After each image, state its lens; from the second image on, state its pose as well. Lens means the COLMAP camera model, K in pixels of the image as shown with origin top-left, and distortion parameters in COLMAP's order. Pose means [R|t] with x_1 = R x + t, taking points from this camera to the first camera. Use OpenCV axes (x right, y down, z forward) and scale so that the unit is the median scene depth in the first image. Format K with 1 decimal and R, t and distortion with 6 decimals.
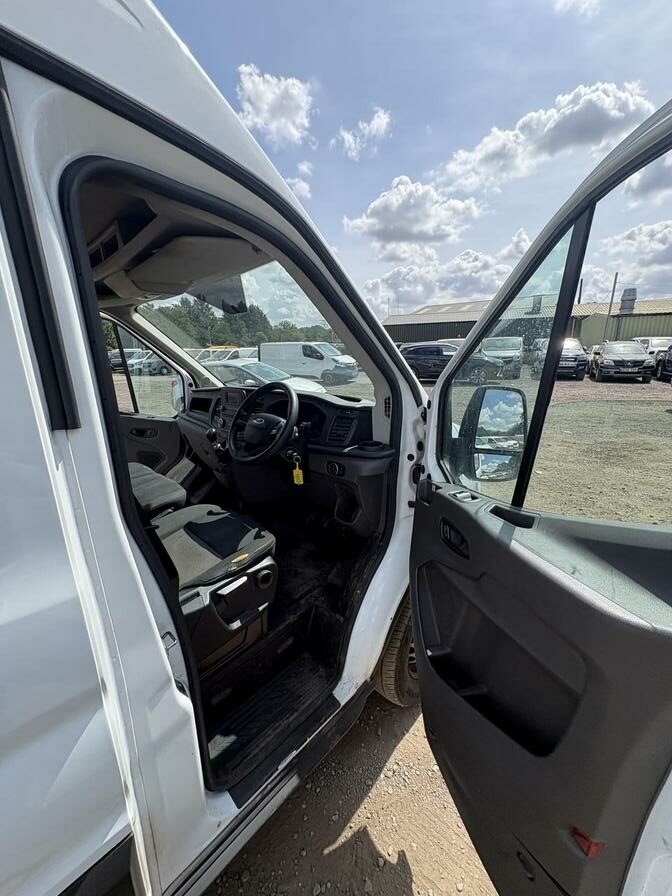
lens RADIAL K [[358.0, 0, 336.3], [0, 358.0, 450.0], [0, 0, 1]] dist [-0.008143, -0.000074]
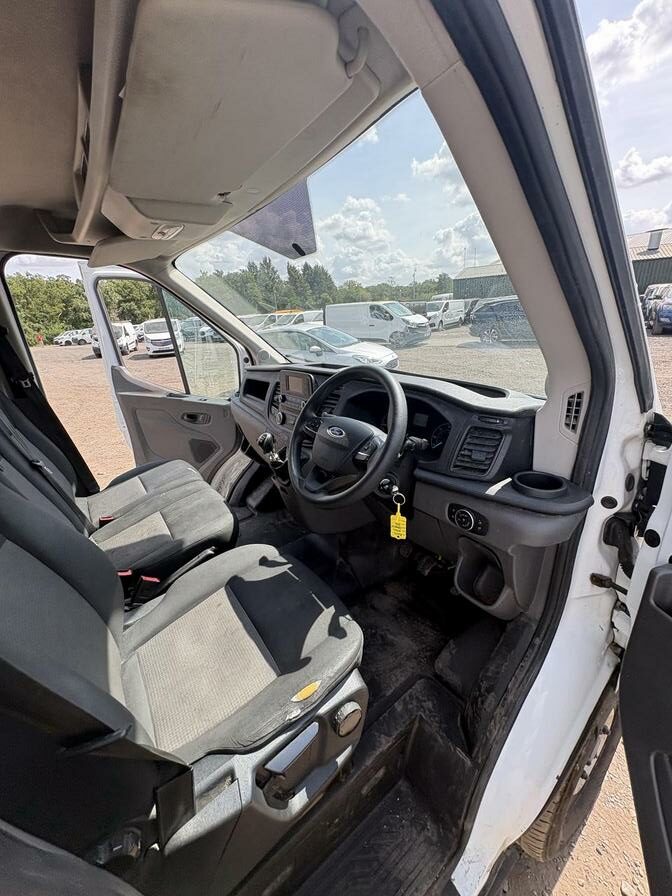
lens RADIAL K [[354.7, 0, 336.0], [0, 354.7, 448.0], [0, 0, 1]] dist [-0.001202, 0.000291]
pose [[0.984506, 0.024498, -0.173629, -0.091700], [-0.007694, 0.995274, 0.096799, -0.092507], [0.175180, -0.093963, 0.980042, 0.335787]]
